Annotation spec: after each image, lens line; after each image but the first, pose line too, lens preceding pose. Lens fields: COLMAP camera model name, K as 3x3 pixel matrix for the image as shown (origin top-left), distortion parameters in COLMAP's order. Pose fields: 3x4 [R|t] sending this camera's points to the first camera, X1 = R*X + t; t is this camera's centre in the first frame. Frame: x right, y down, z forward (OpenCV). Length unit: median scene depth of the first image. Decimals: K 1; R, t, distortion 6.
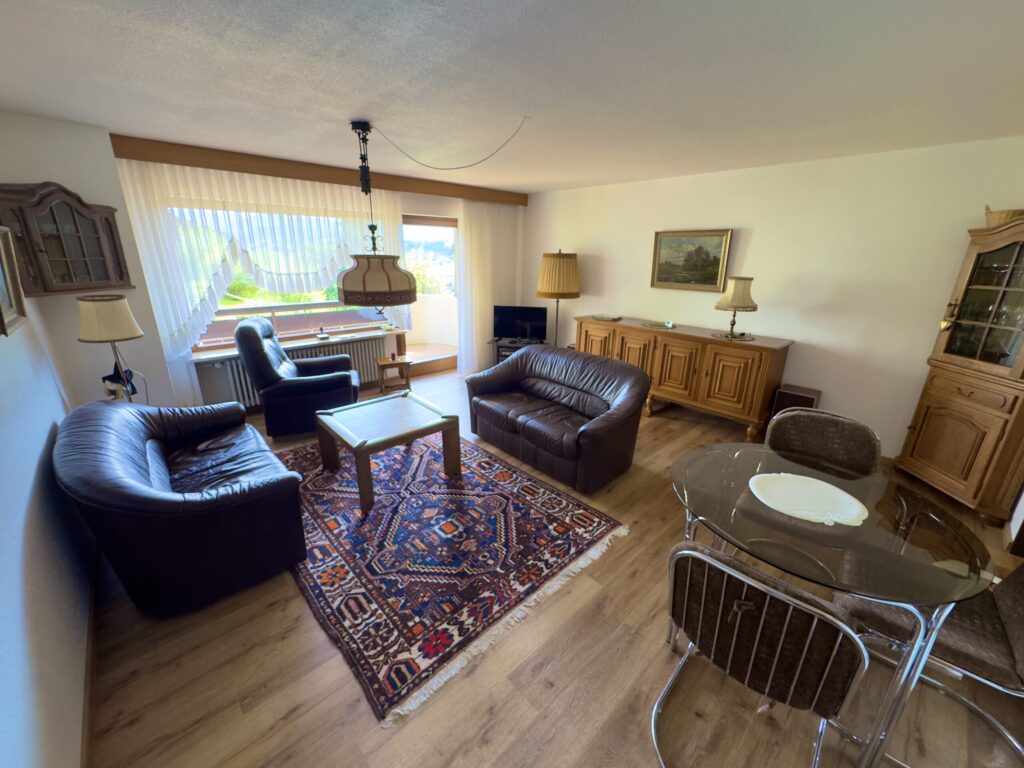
lens RADIAL K [[407.3, 0, 513.6], [0, 407.3, 383.5], [0, 0, 1]] dist [-0.000844, -0.000012]
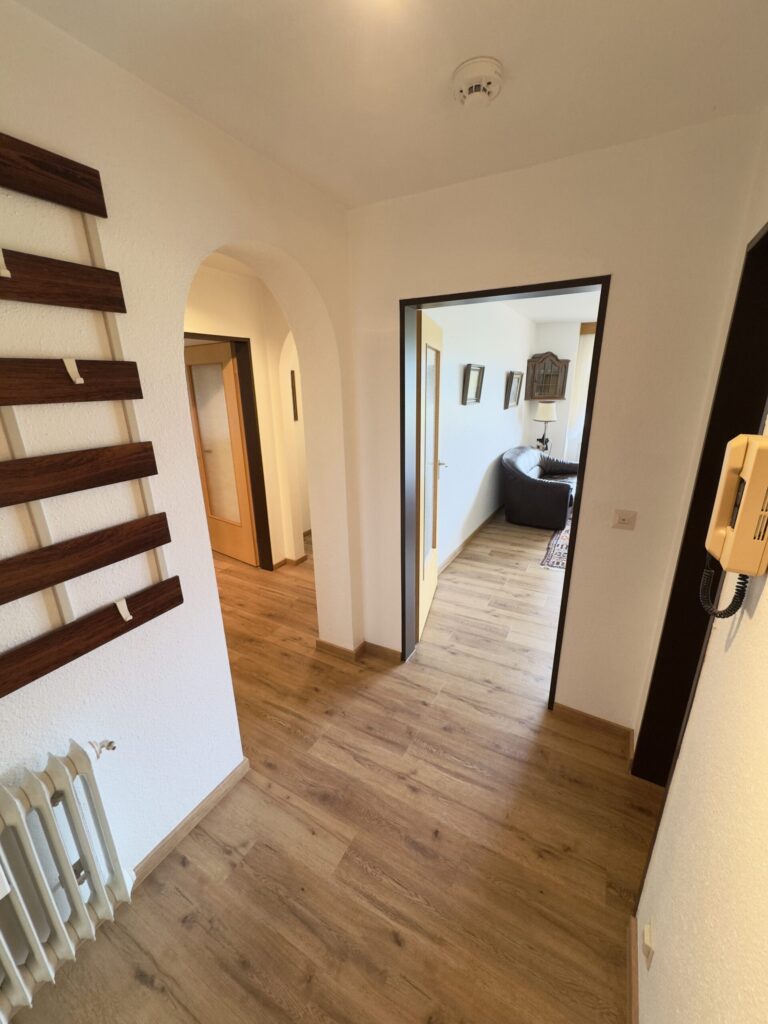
lens RADIAL K [[407.3, 0, 387.6], [0, 407.3, 512.1], [0, 0, 1]] dist [-0.000844, -0.000012]
pose [[0.301876, 0.271185, -0.913964, 1.273913], [-0.274067, 0.942906, 0.189250, 0.239717], [0.913104, 0.193357, 0.358963, -0.664019]]
